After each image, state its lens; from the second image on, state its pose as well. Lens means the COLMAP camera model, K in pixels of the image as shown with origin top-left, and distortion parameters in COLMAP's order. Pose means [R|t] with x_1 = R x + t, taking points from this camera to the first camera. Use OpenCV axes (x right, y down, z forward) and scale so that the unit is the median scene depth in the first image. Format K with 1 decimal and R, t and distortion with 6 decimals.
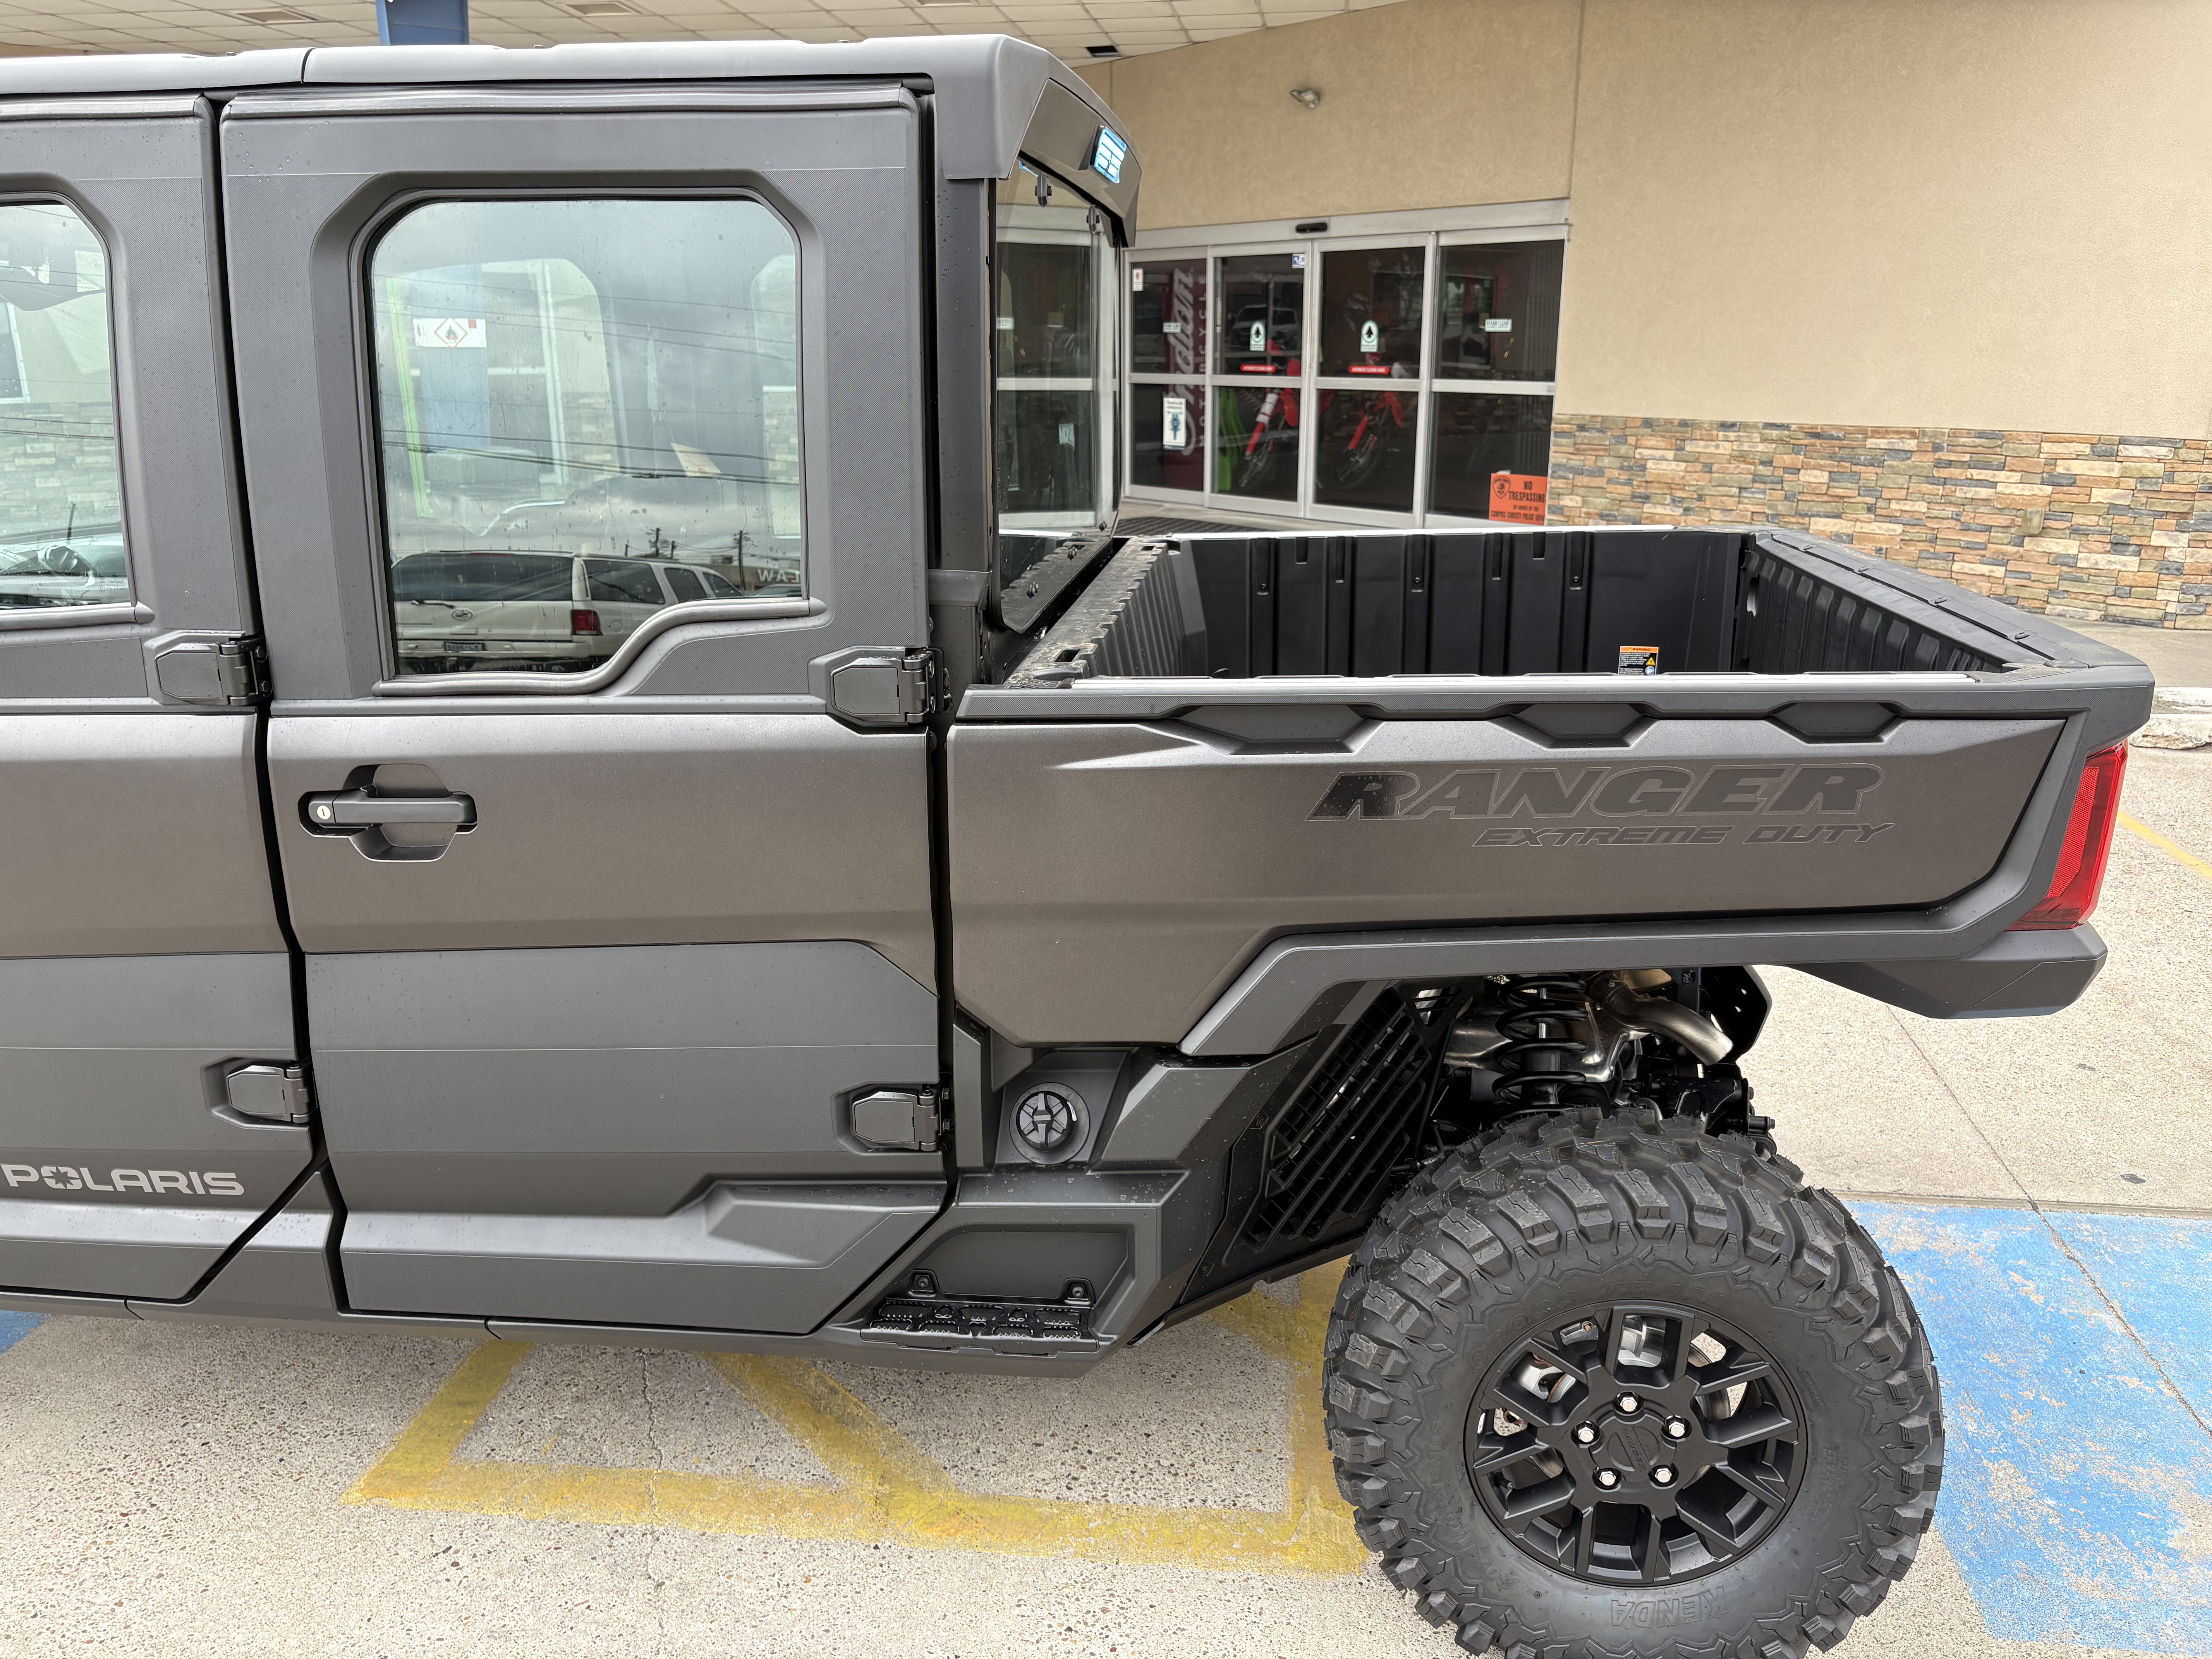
lens RADIAL K [[1684.0, 0, 1114.1], [0, 1684.0, 823.6], [0, 0, 1]] dist [0.032811, -0.023855]
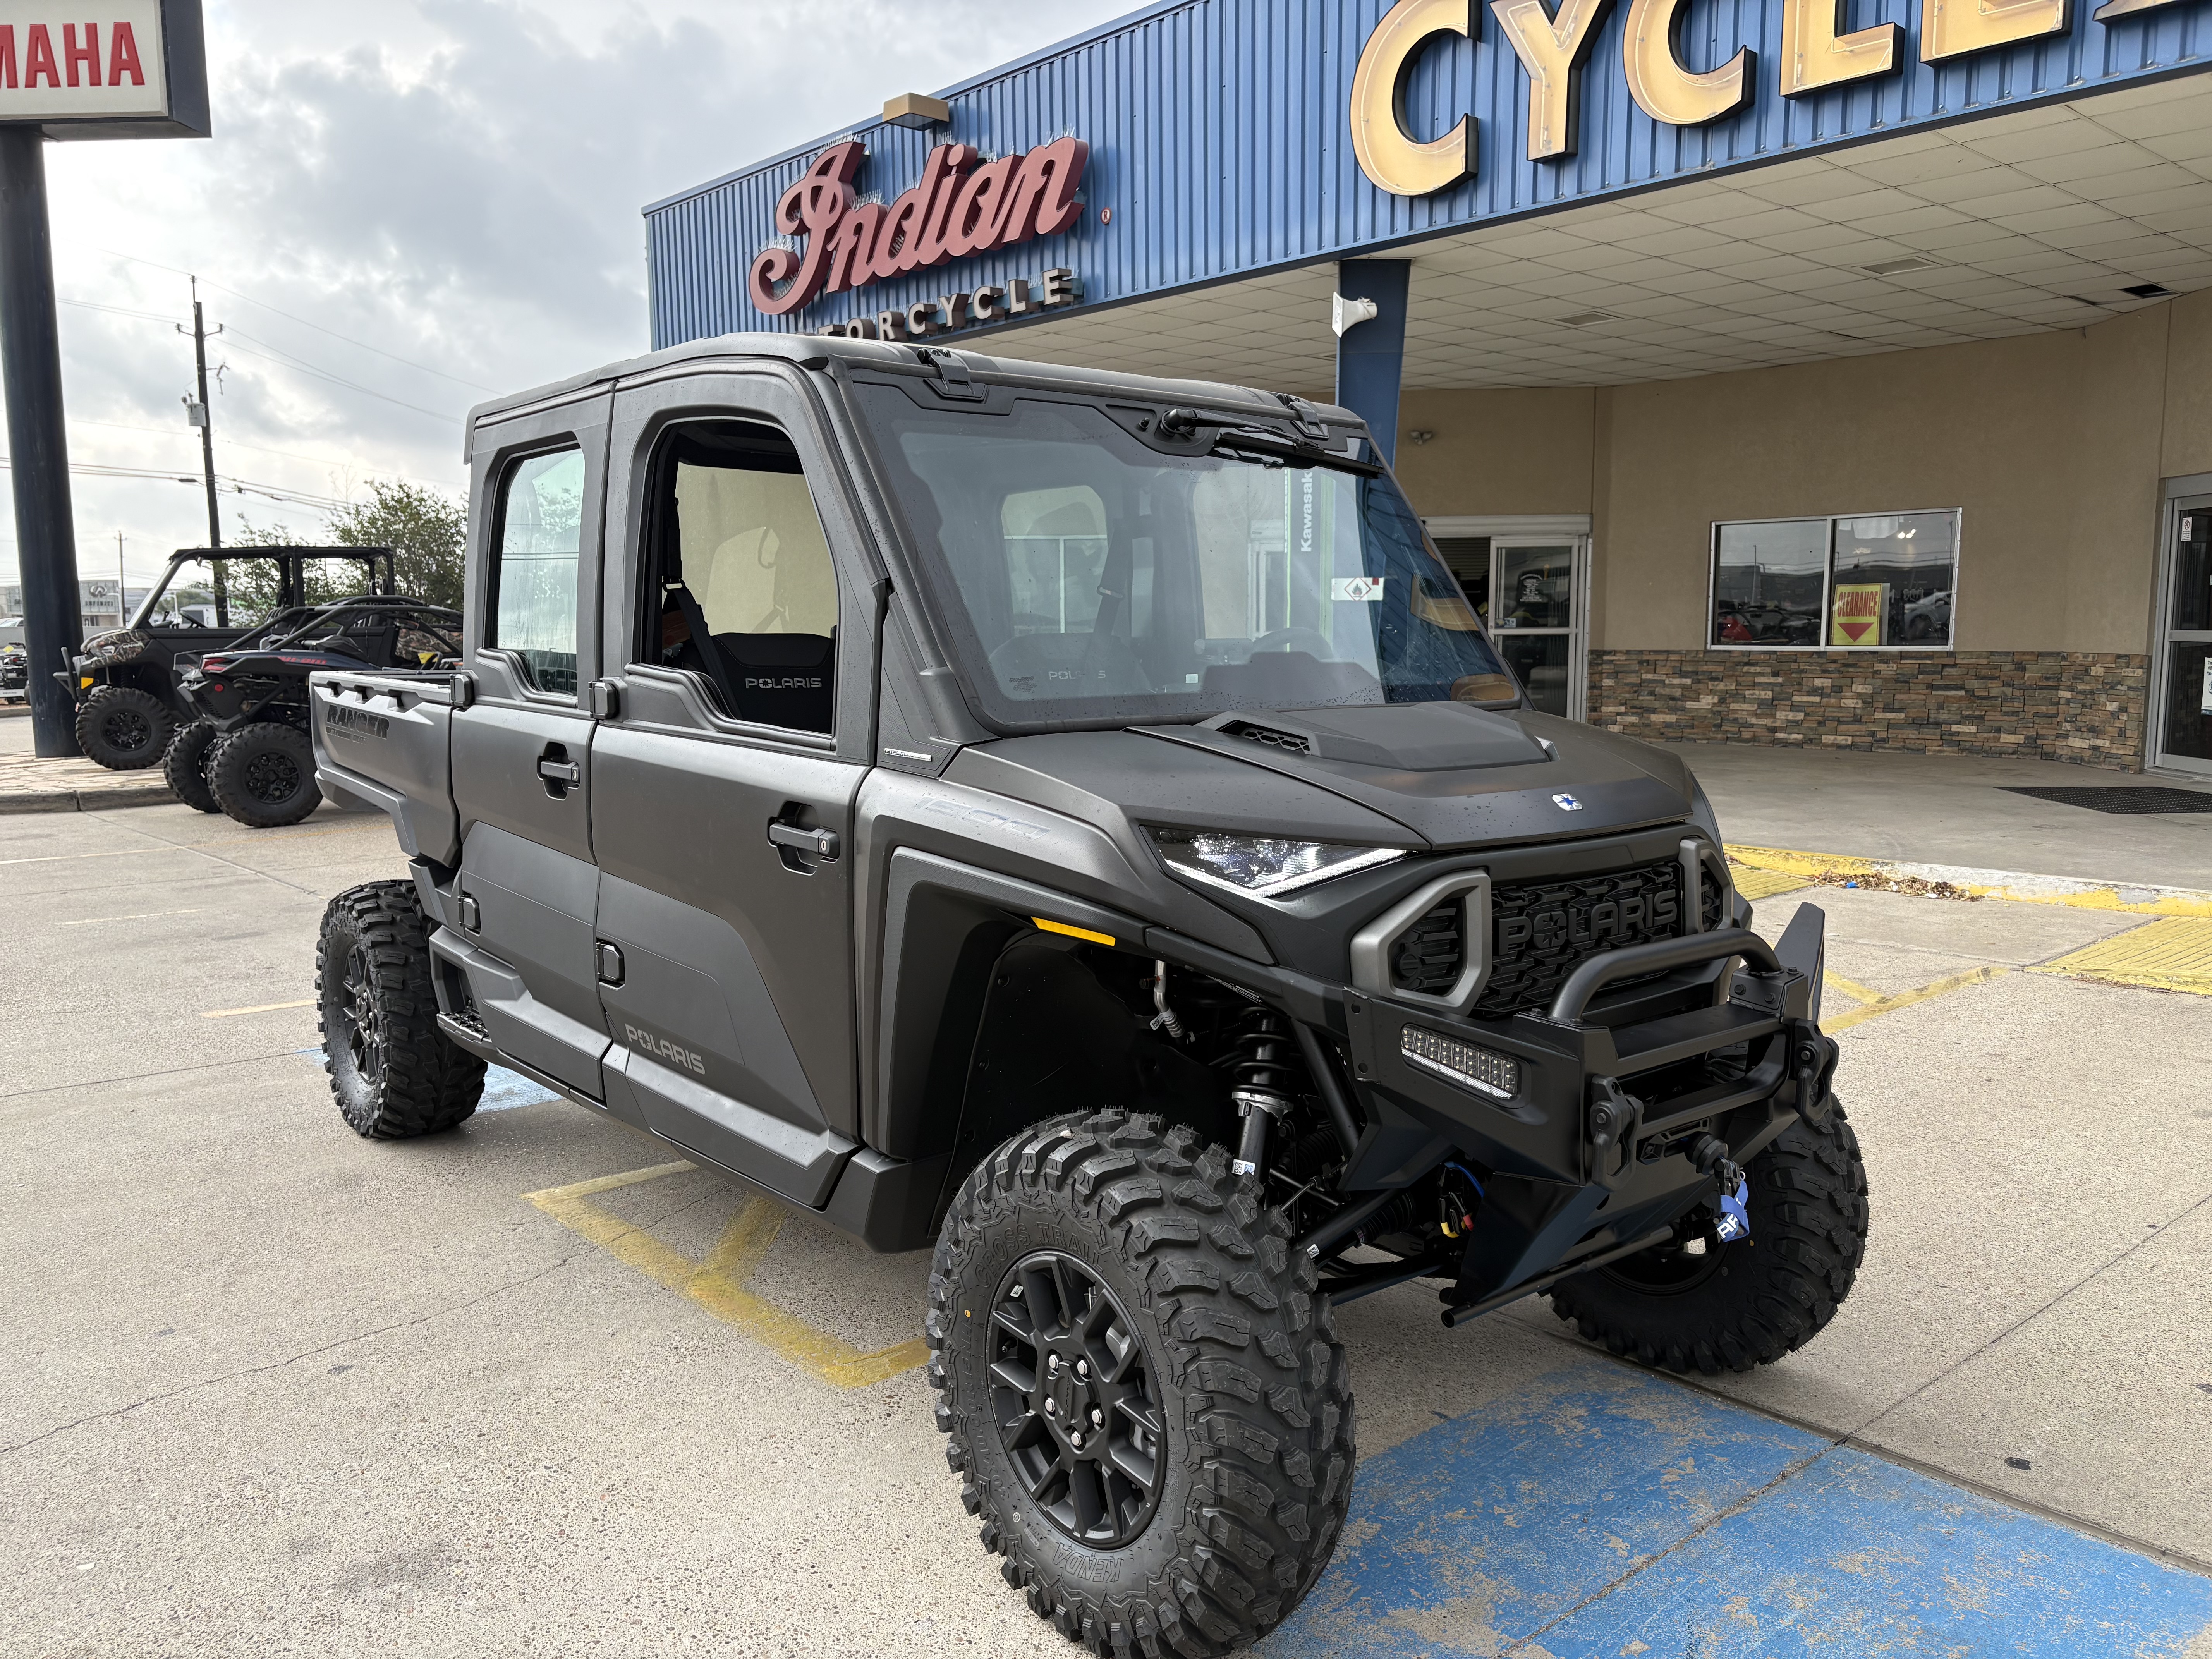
lens RADIAL K [[1678.9, 0, 1111.7], [0, 1678.9, 823.1], [0, 0, 1]] dist [0.042899, -0.041656]
pose [[0.751803, 0.079207, -0.654613, 0.240485], [-0.183137, 0.978783, -0.091896, 0.018052], [0.633446, 0.188972, 0.750357, 0.005242]]
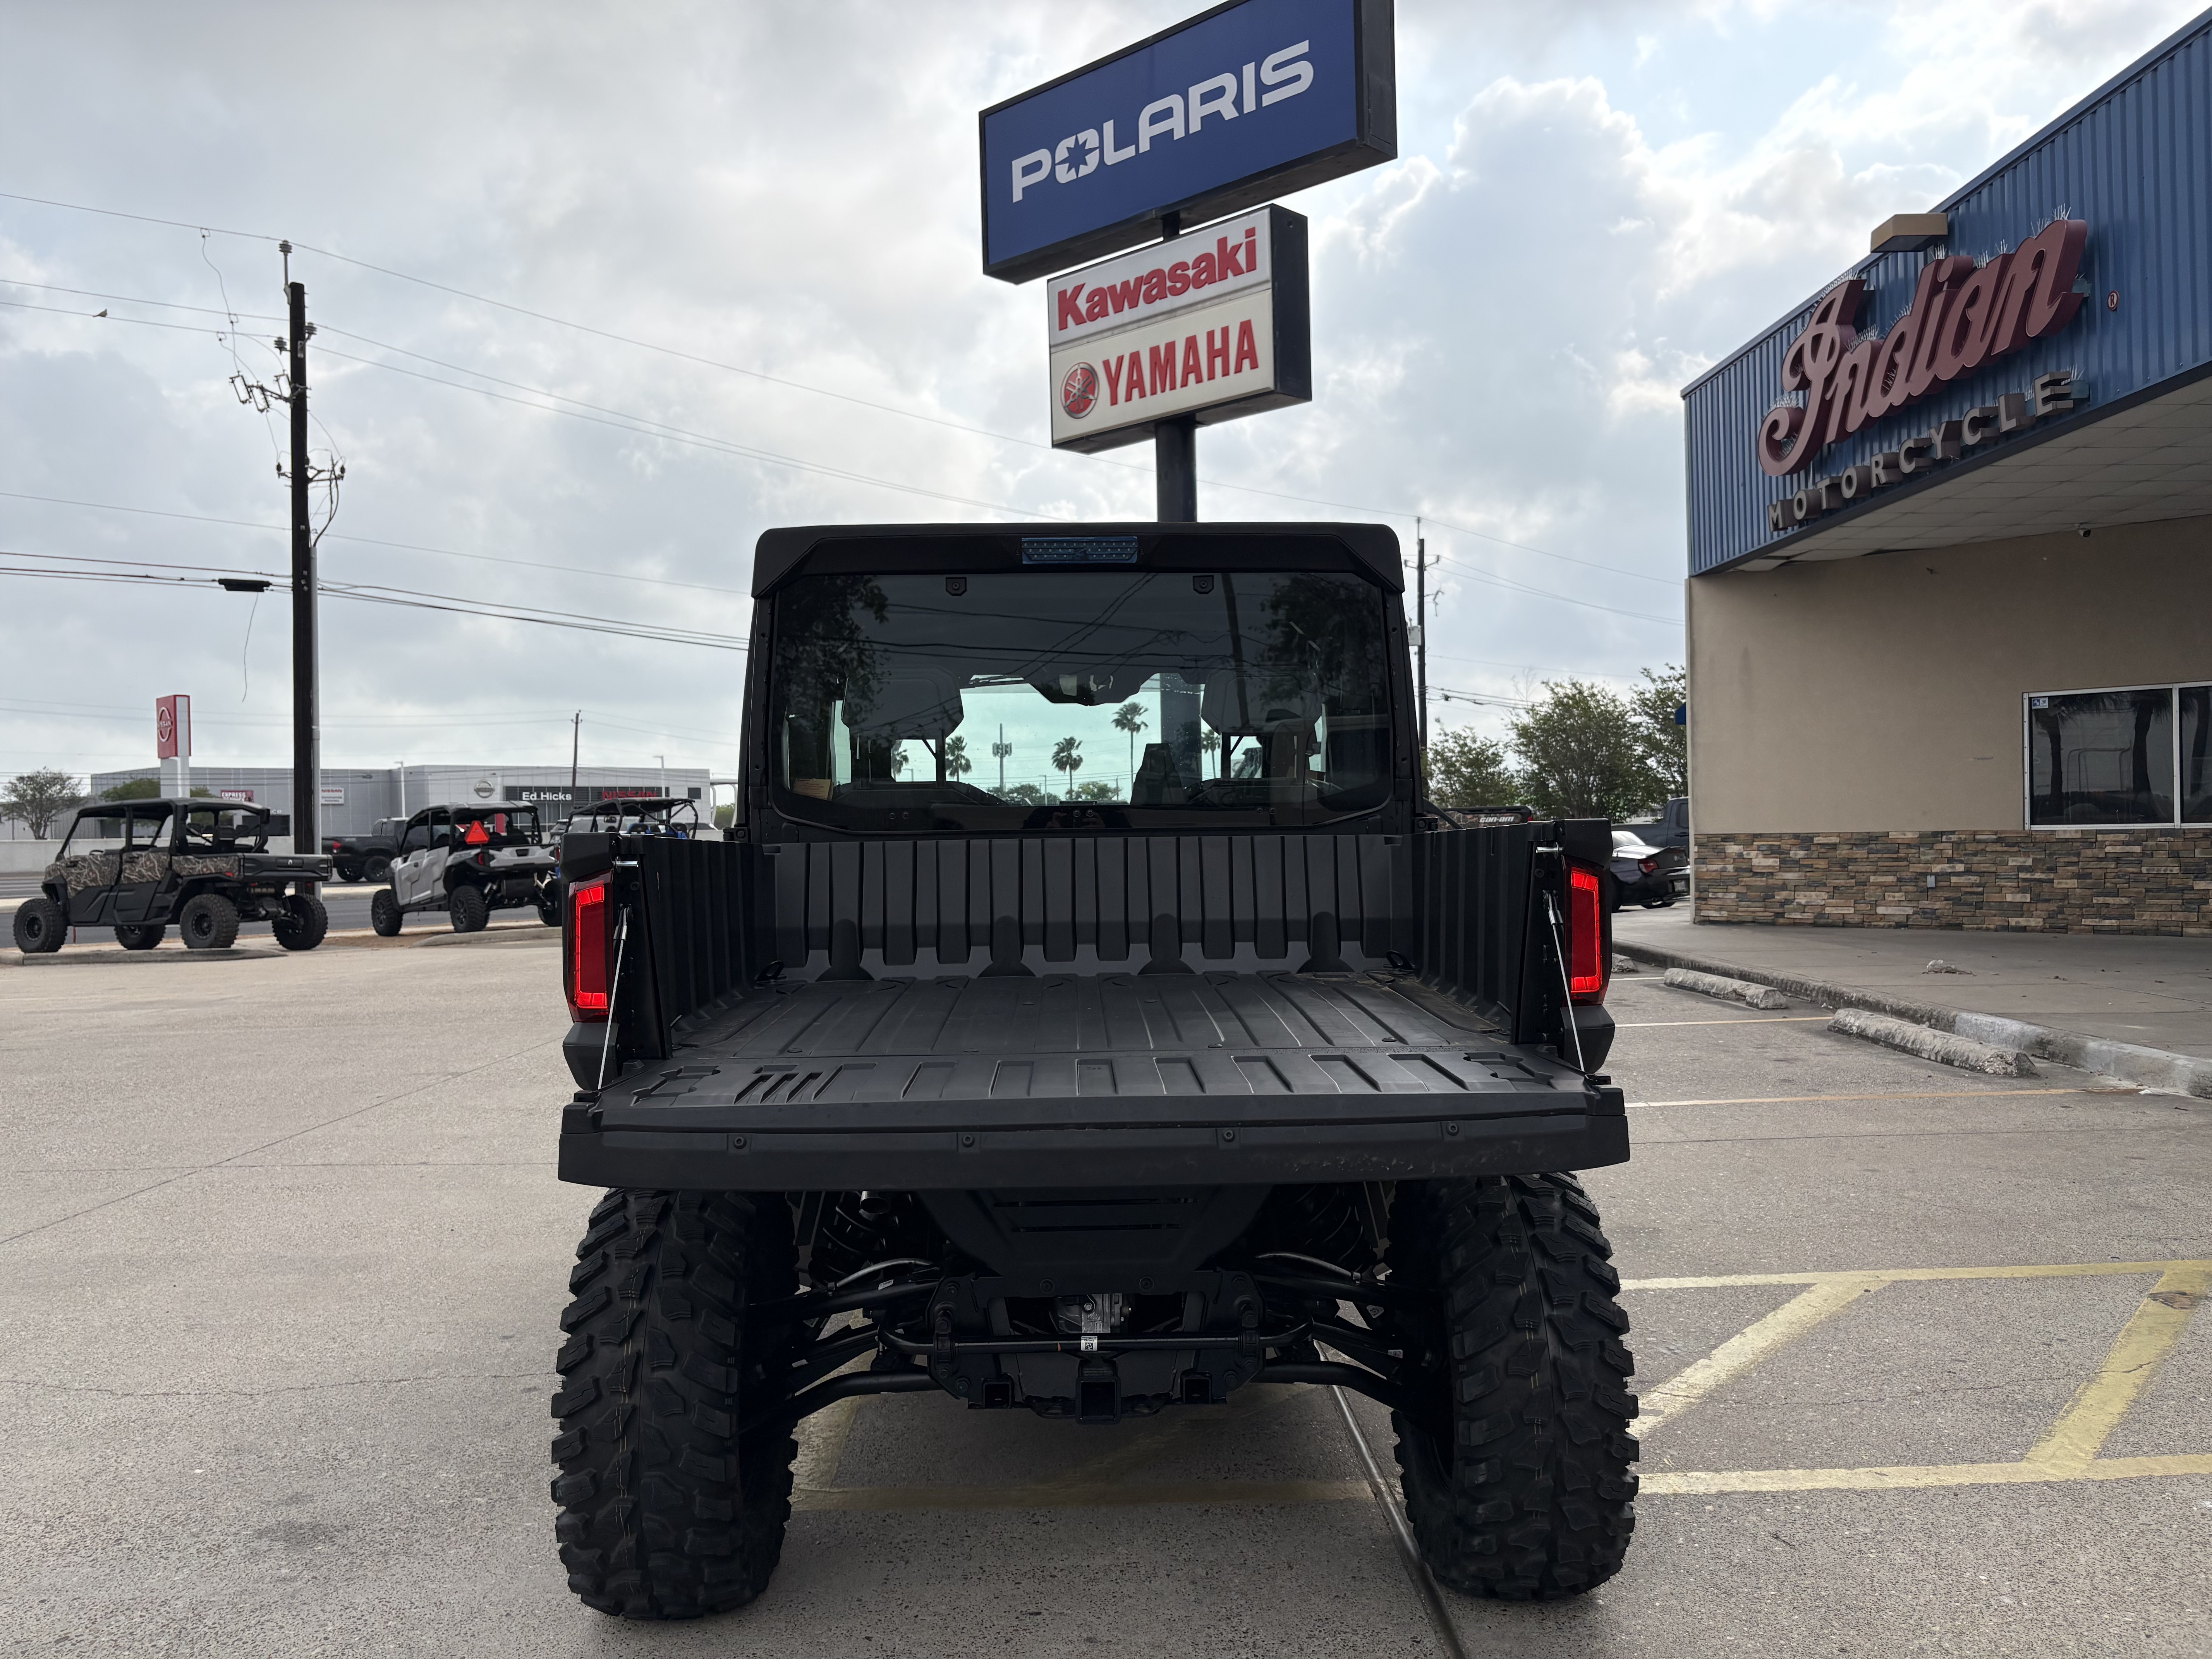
lens RADIAL K [[1683.0, 0, 1110.7], [0, 1683.0, 823.4], [0, 0, 1]] dist [0.033773, -0.026803]
pose [[0.130212, 0.000815, -0.991486, 0.323819], [-0.263074, 0.964185, -0.033757, -0.026133], [0.955948, 0.265229, 0.125763, 0.199596]]
